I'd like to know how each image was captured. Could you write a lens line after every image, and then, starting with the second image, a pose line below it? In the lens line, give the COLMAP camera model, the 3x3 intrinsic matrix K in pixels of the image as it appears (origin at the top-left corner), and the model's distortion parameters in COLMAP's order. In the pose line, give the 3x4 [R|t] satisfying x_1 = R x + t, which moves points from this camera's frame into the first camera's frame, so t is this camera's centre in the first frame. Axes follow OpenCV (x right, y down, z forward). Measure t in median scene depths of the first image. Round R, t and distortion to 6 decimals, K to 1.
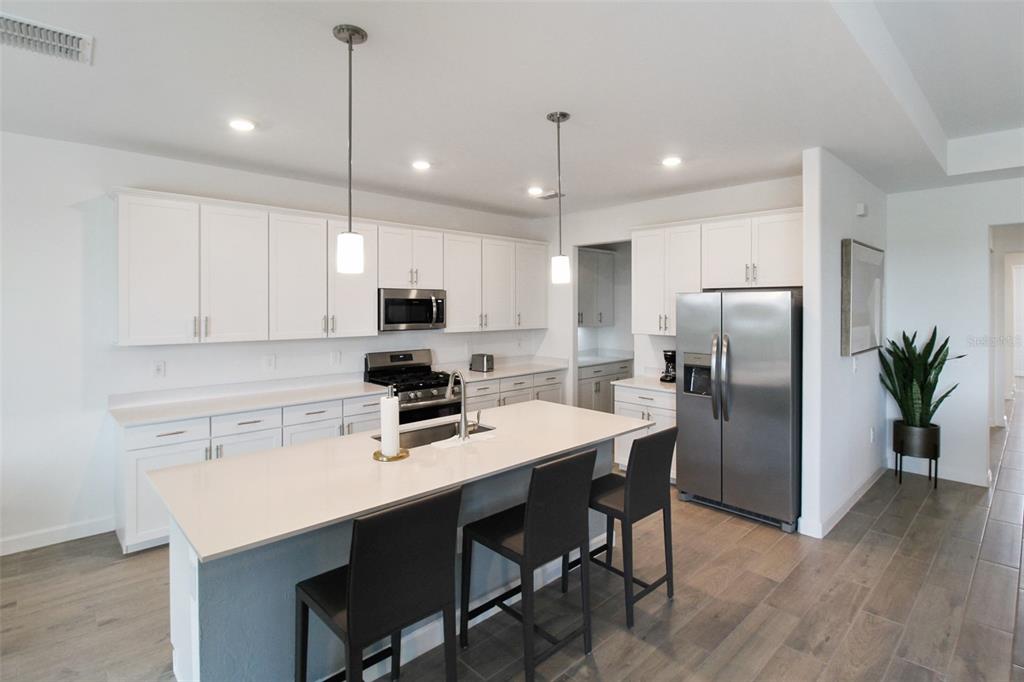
lens RADIAL K [[494.8, 0, 520.5], [0, 494.8, 317.3], [0, 0, 1]] dist [0.001289, -0.000675]
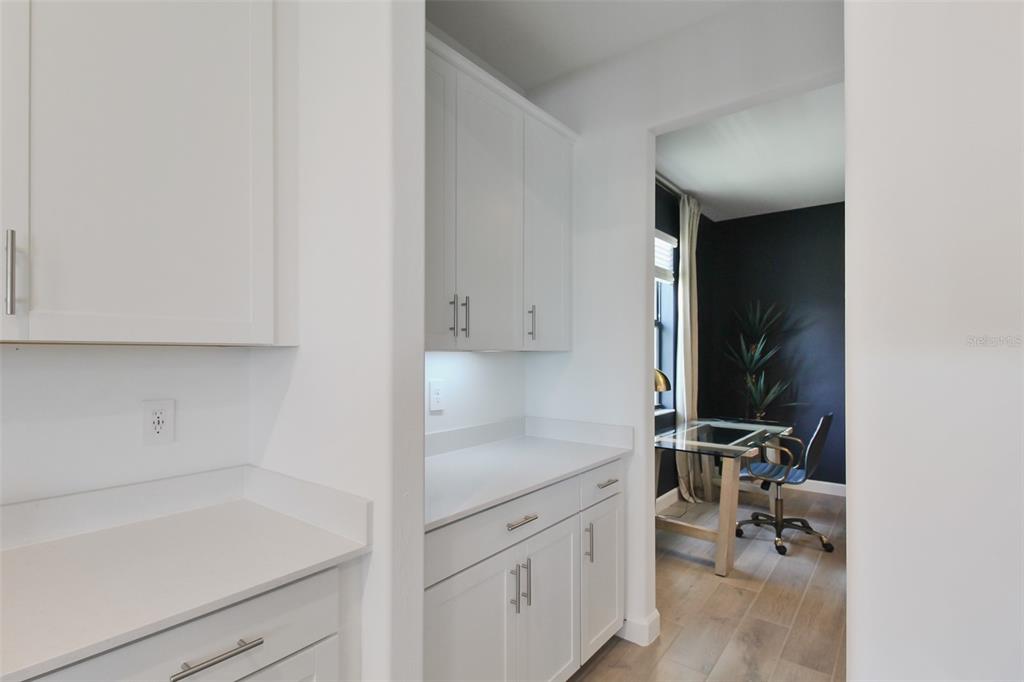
lens RADIAL K [[494.8, 0, 509.6], [0, 494.8, 347.2], [0, 0, 1]] dist [0.001289, -0.000675]
pose [[0.991427, 0.011749, 0.130132, 0.152442], [-0.008197, 0.999580, -0.027792, 0.036647], [-0.130404, 0.026487, 0.991107, 0.988908]]
